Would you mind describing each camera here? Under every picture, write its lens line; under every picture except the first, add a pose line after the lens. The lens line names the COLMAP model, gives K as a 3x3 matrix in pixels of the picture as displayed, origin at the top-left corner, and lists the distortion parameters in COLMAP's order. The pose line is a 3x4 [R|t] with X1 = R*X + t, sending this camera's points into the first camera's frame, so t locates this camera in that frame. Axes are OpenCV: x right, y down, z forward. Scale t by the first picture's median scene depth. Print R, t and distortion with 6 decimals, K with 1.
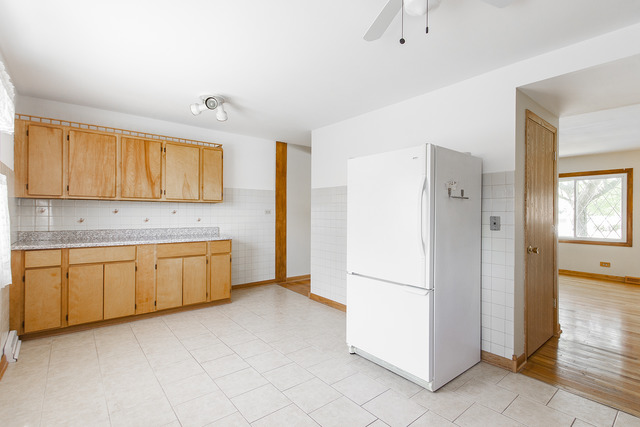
lens RADIAL K [[312.5, 0, 320.0], [0, 312.5, 213.5], [0, 0, 1]] dist [0.000757, 0.000210]
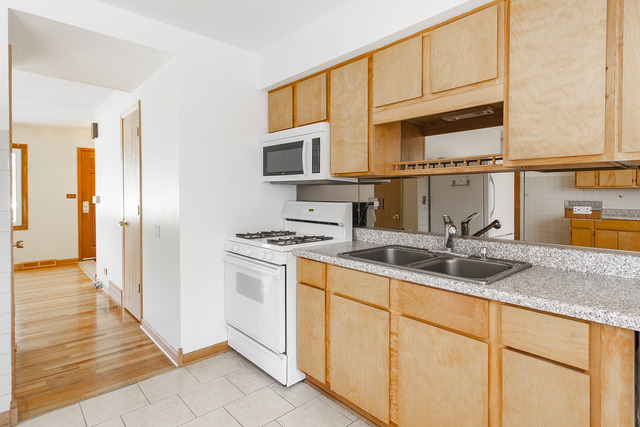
lens RADIAL K [[329.9, 0, 354.5], [0, 329.9, 196.6], [0, 0, 1]] dist [-0.000007, 0.000089]
pose [[-0.101005, -0.013624, 0.994793, -0.160184], [0.004534, 0.999890, 0.014154, -0.000343], [-0.994876, 0.005940, -0.100932, 0.310560]]
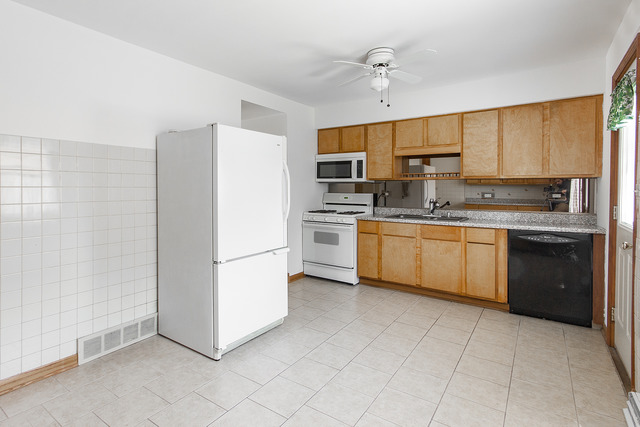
lens RADIAL K [[312.3, 0, 319.9], [0, 312.3, 188.7], [0, 0, 1]] dist [0.000432, 0.000083]
pose [[-0.284477, -0.008399, 0.958646, -0.823621], [0.001739, 0.999955, 0.009277, -0.013229], [-0.958681, 0.004306, -0.284450, 1.052492]]
